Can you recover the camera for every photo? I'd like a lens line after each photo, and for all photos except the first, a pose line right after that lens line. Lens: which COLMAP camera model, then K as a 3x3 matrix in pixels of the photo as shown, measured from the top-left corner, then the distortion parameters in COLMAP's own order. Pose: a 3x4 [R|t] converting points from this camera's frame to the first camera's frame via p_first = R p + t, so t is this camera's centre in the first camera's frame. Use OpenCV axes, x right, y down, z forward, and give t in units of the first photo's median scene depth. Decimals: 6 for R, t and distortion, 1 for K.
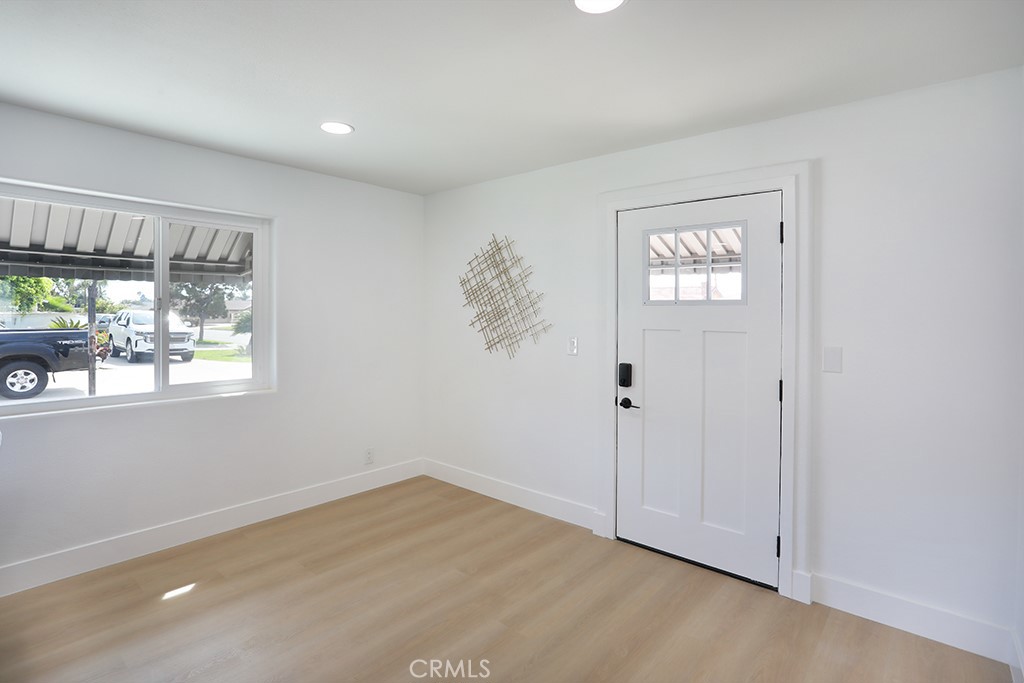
lens RADIAL K [[519.8, 0, 529.1], [0, 519.8, 328.2], [0, 0, 1]] dist [-0.002456, -0.067938]
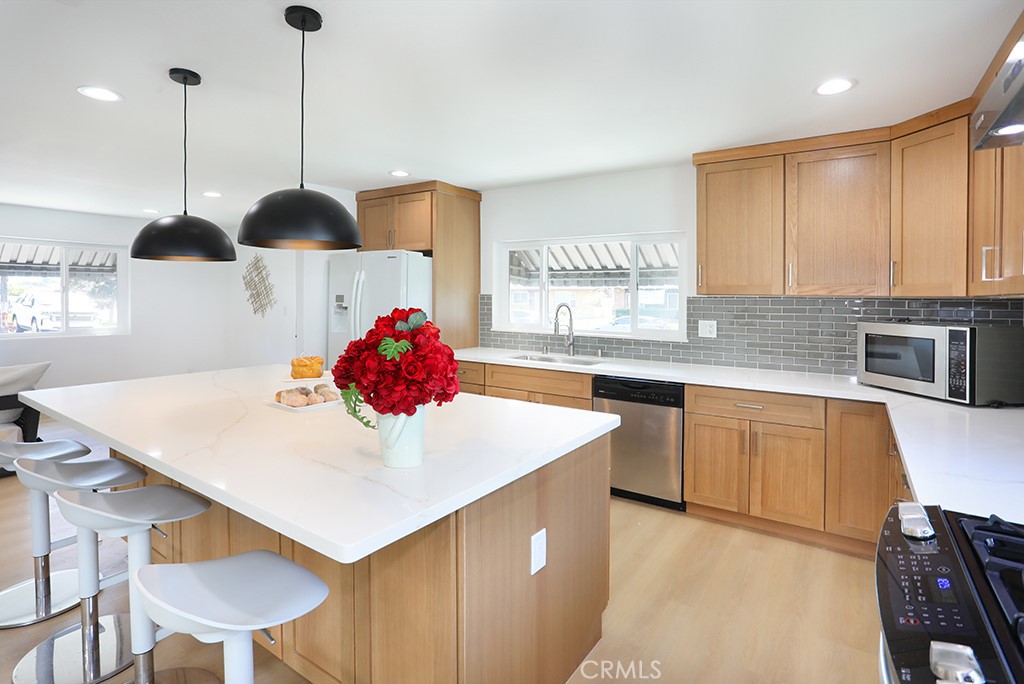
lens RADIAL K [[542.2, 0, 540.8], [0, 542.2, 312.2], [0, 0, 1]] dist [-0.003847, -0.000035]
pose [[0.995812, 0.000912, 0.091423, 0.833322], [-0.000343, 0.999980, -0.006239, 0.051615], [-0.091427, 0.006181, 0.995793, -1.130678]]
